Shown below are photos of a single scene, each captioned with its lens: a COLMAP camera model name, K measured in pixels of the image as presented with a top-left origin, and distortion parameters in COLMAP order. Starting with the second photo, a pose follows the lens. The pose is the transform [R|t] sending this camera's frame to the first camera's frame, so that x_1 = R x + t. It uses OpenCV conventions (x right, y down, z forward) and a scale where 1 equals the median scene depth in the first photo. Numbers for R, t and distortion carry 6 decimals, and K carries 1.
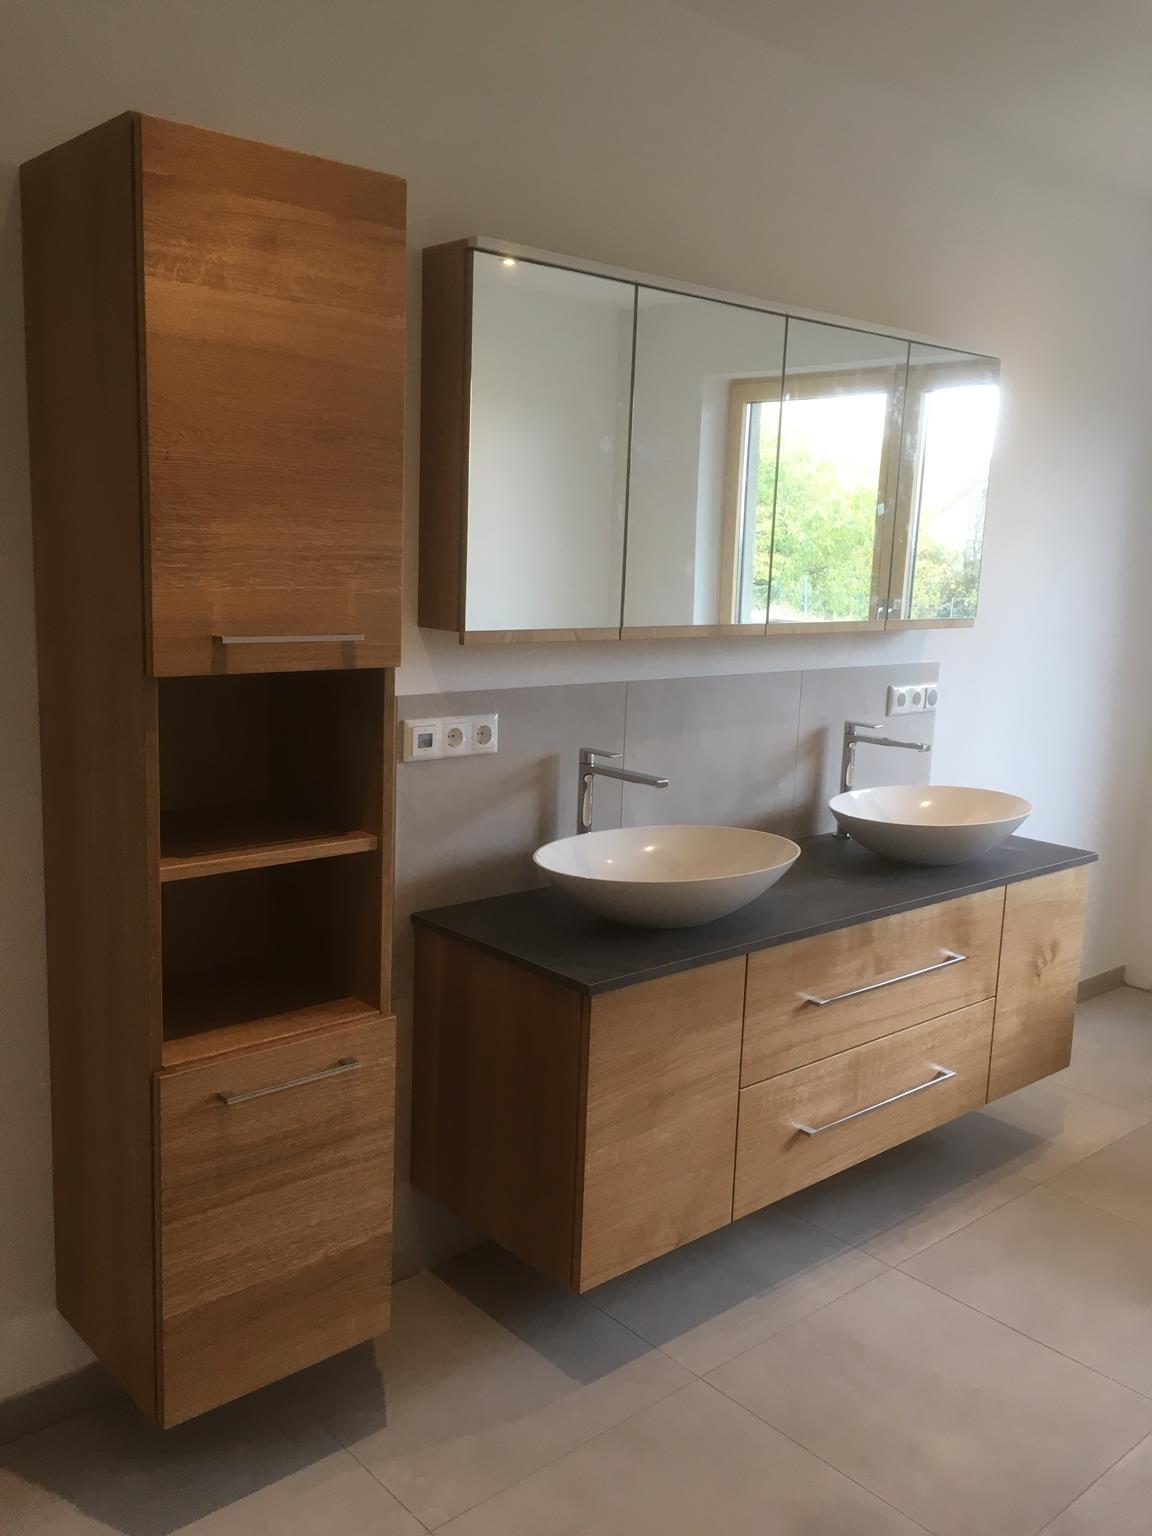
lens RADIAL K [[1311.7, 0, 576.0], [0, 1311.7, 768.0], [0, 0, 1]] dist [0.100024, -0.135596]
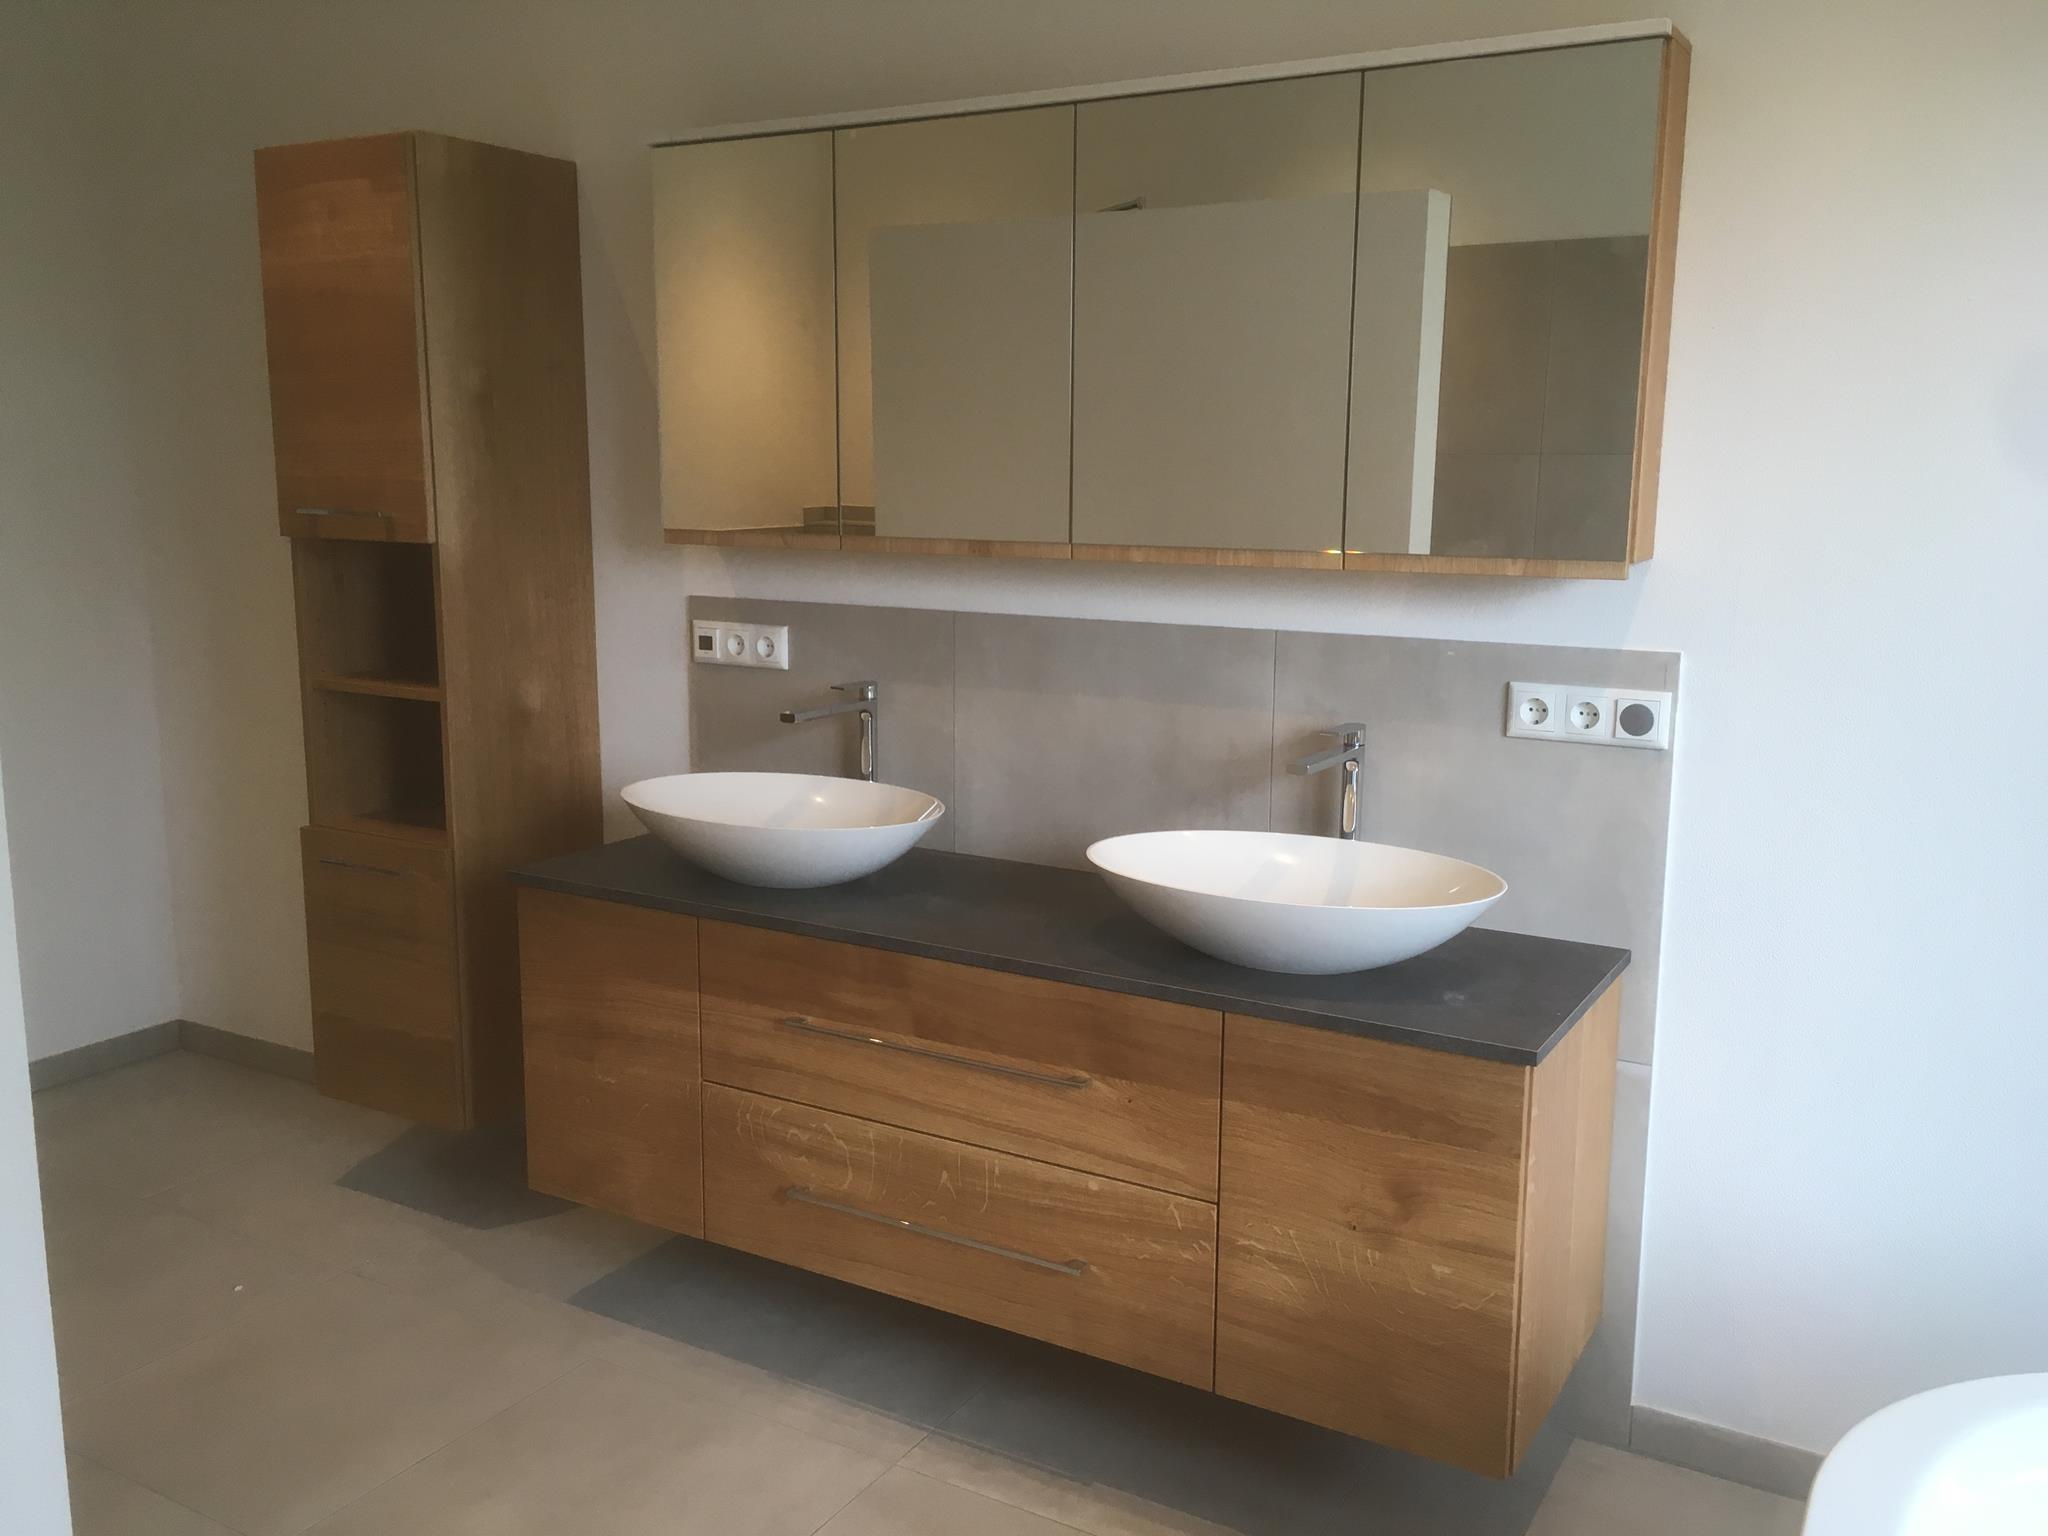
lens RADIAL K [[1748.9, 0, 1019.7], [0, 1748.9, 759.1], [0, 0, 1]] dist [0.100024, -0.135596]
pose [[0.308837, 0.128518, -0.942392, 1.144257], [-0.160944, 0.983602, 0.081393, -0.075493], [0.937399, 0.126535, 0.324457, 0.757885]]
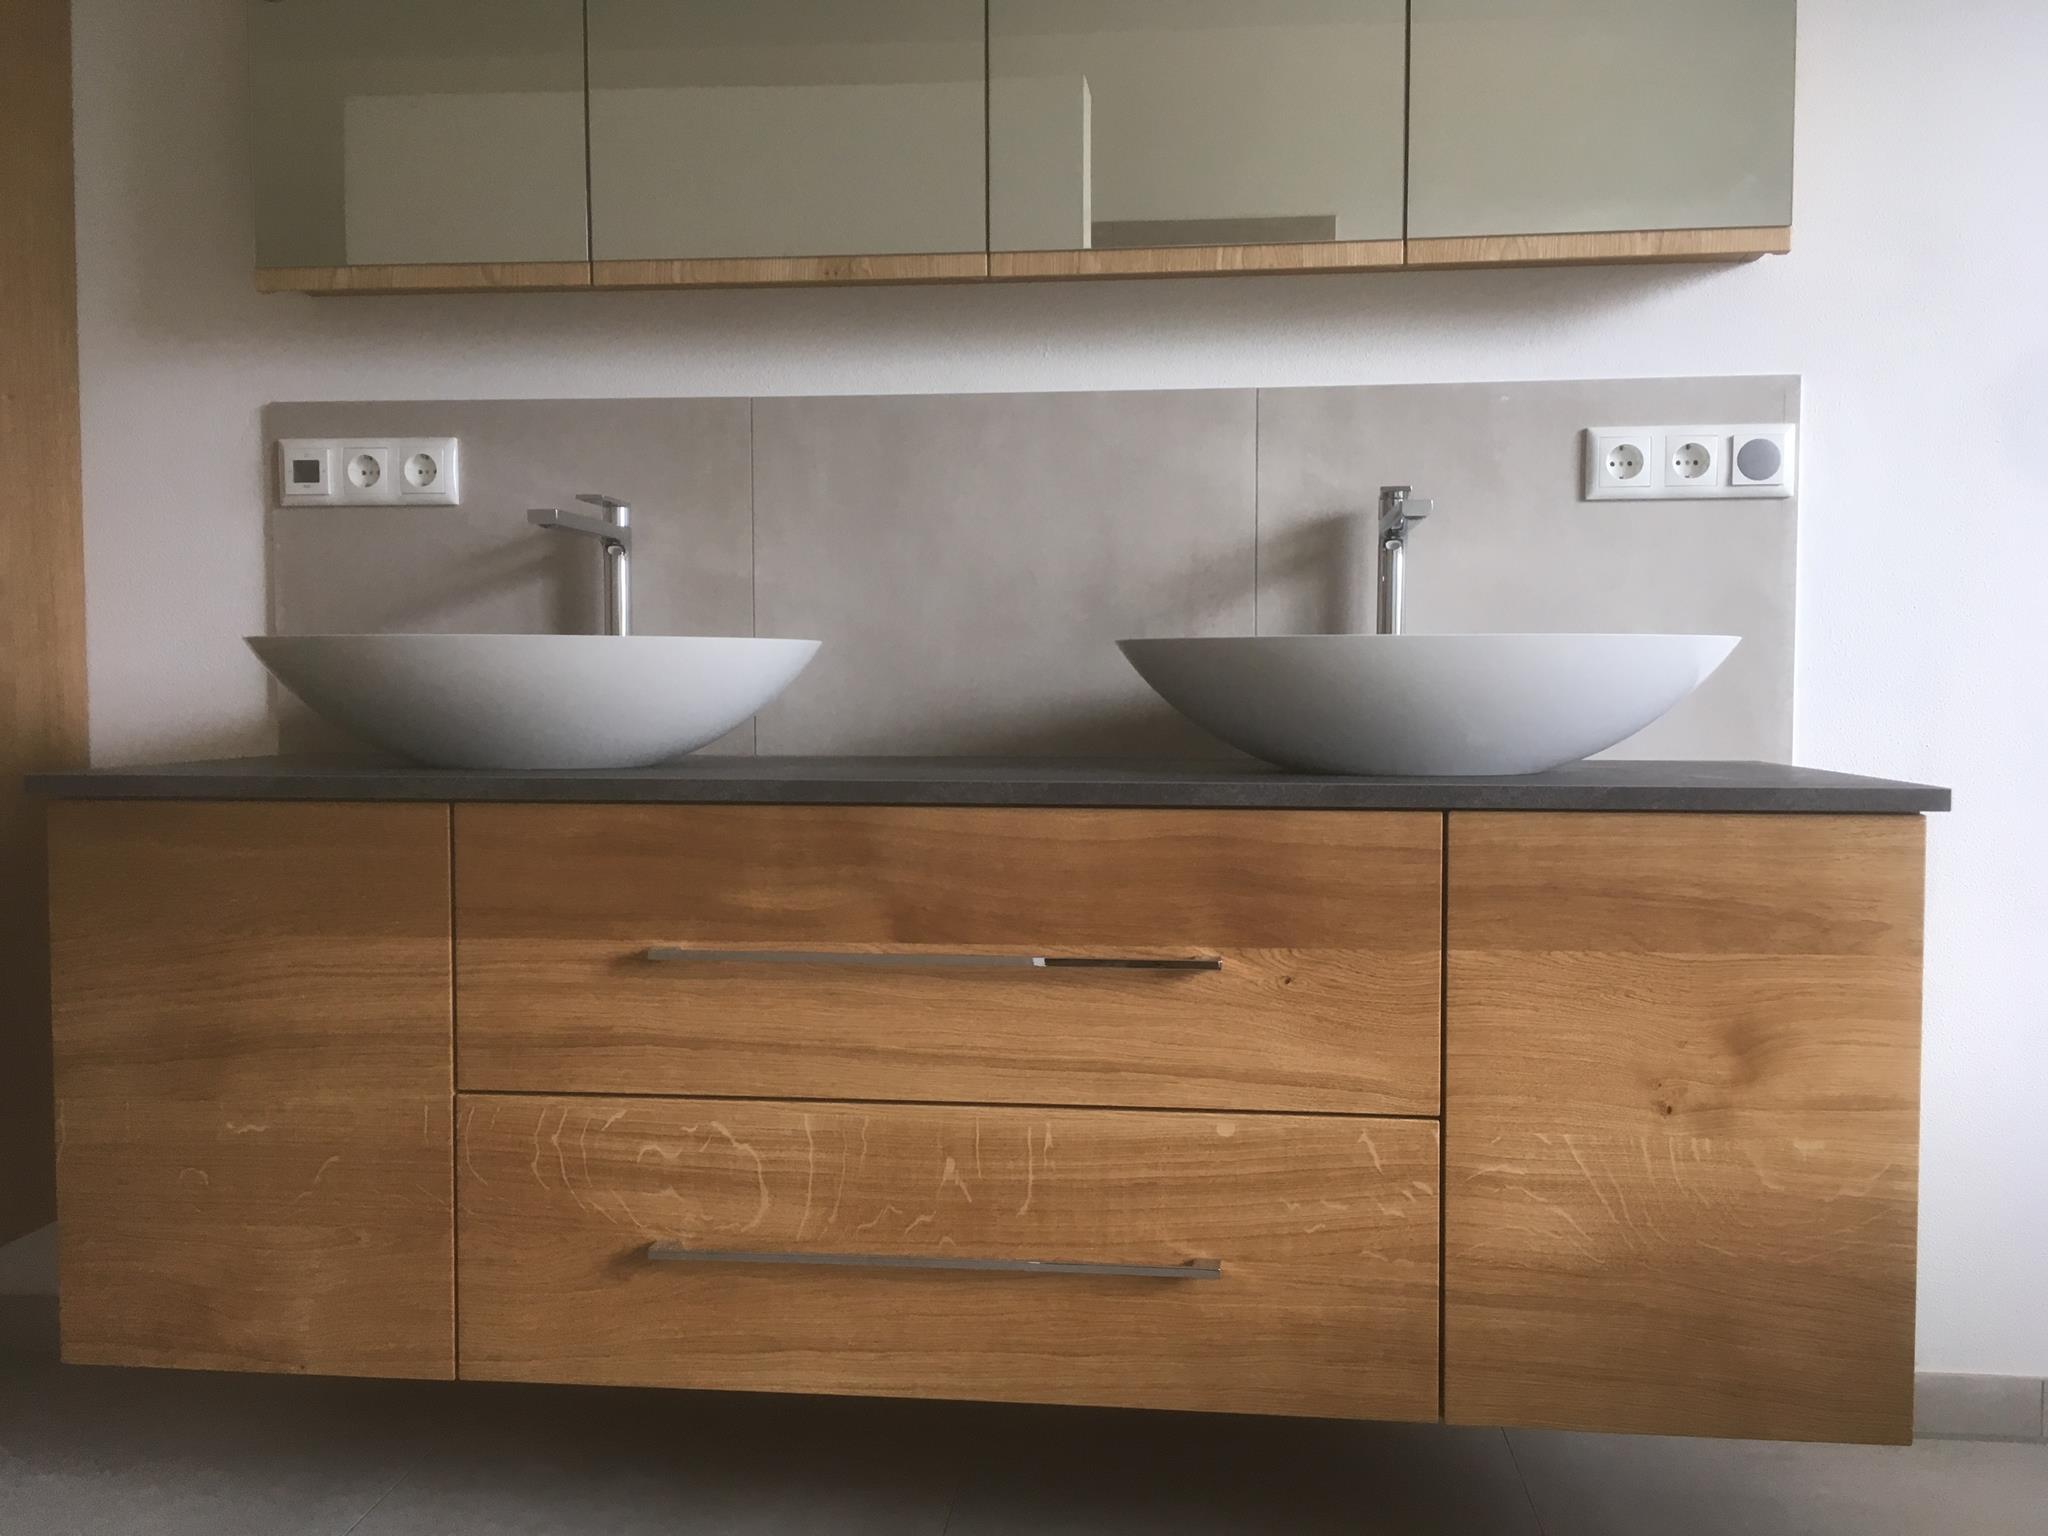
lens RADIAL K [[1748.9, 0, 1019.7], [0, 1748.9, 759.1], [0, 0, 1]] dist [0.100024, -0.135596]
pose [[0.672925, -0.003480, -0.739702, 0.705235], [-0.104150, 0.989582, -0.099403, 0.156056], [0.732342, 0.143931, 0.665552, 0.662532]]
